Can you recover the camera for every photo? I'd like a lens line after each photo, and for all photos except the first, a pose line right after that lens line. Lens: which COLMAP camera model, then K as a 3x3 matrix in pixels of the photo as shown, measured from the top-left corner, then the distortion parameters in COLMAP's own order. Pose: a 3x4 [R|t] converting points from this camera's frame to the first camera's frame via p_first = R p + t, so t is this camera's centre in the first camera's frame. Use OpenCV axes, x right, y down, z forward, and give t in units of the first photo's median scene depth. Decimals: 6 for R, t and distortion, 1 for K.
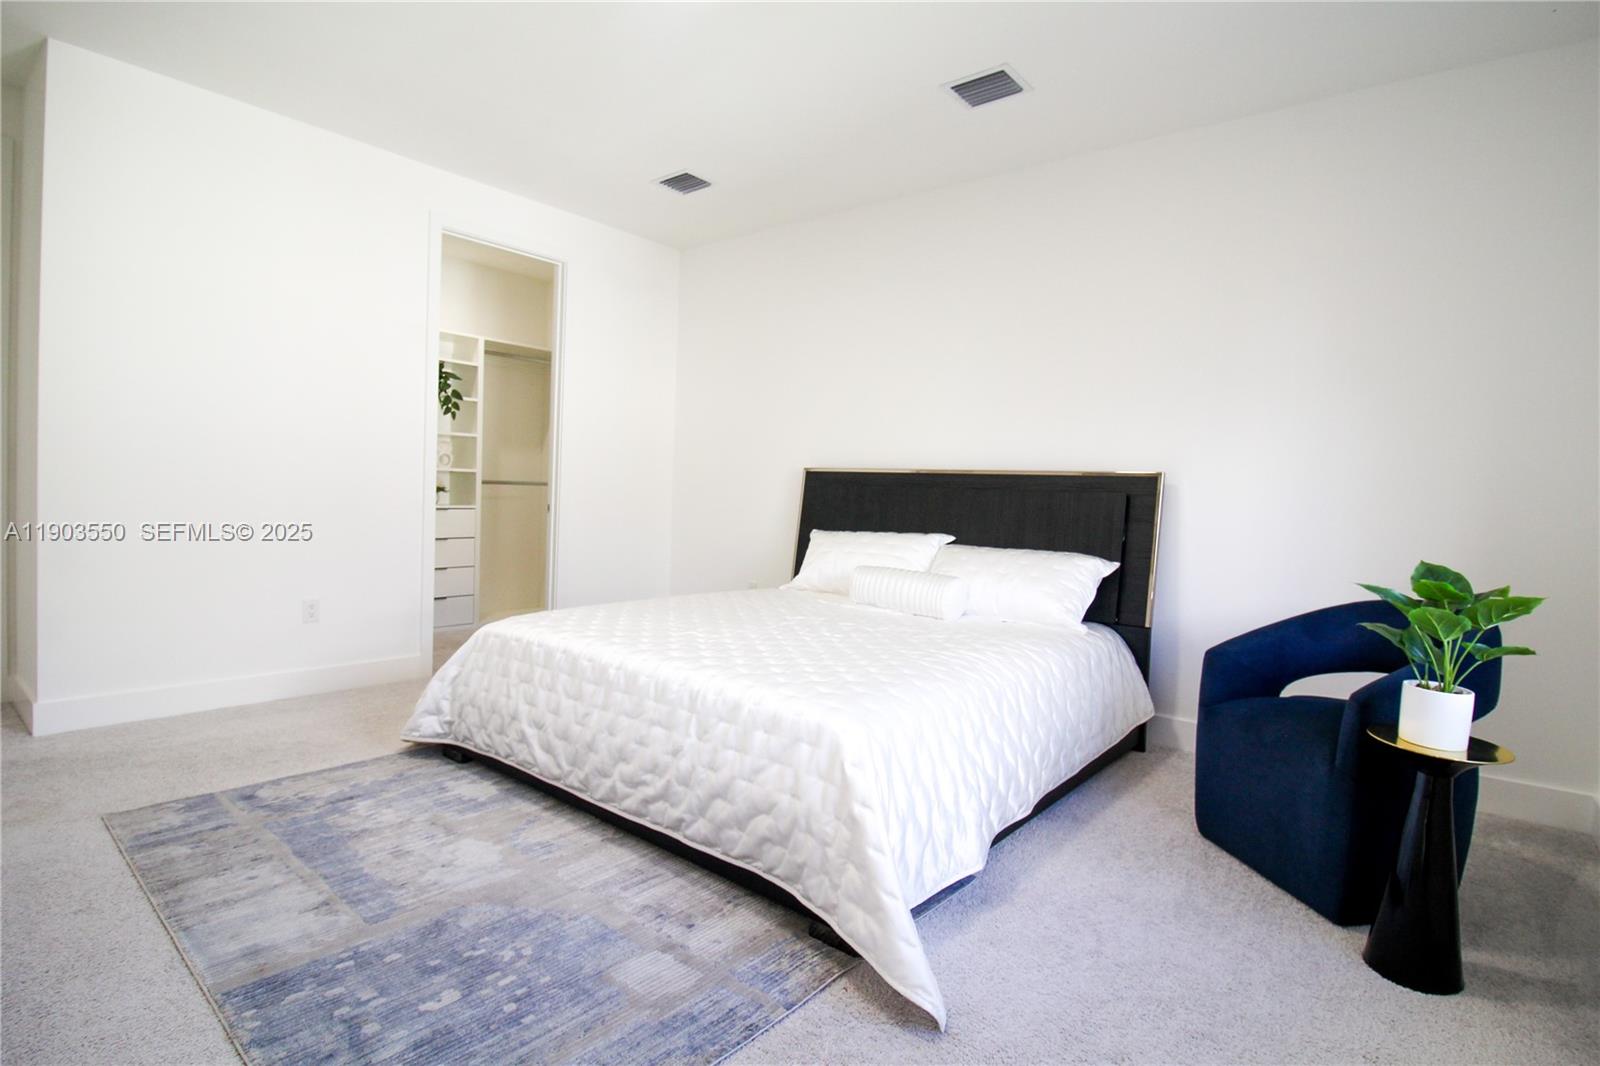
lens RADIAL K [[754.1, 0, 807.3], [0, 754.1, 535.6], [0, 0, 1]] dist [-0.001790, -0.000113]
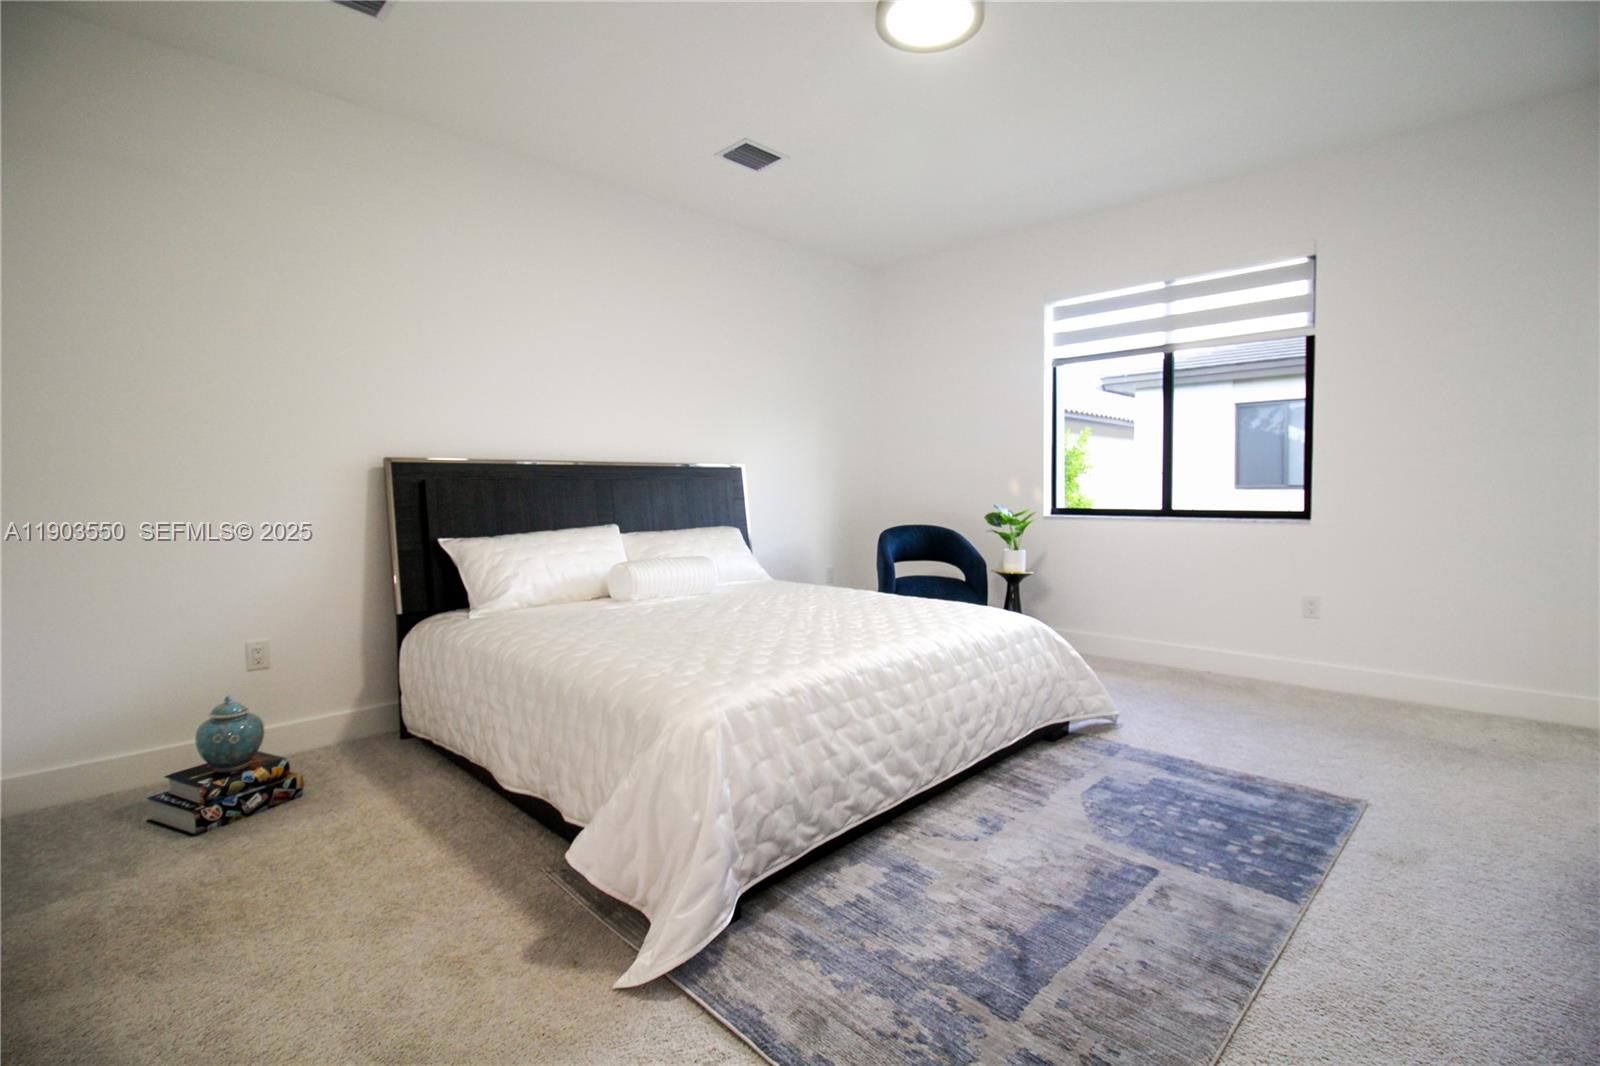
lens RADIAL K [[754.1, 0, 807.0], [0, 754.1, 534.2], [0, 0, 1]] dist [-0.001790, -0.000113]
pose [[0.094522, -0.099648, 0.990523, -1.235580], [0.070060, 0.993177, 0.093229, -0.100897], [-0.993054, 0.060584, 0.100858, 0.985717]]
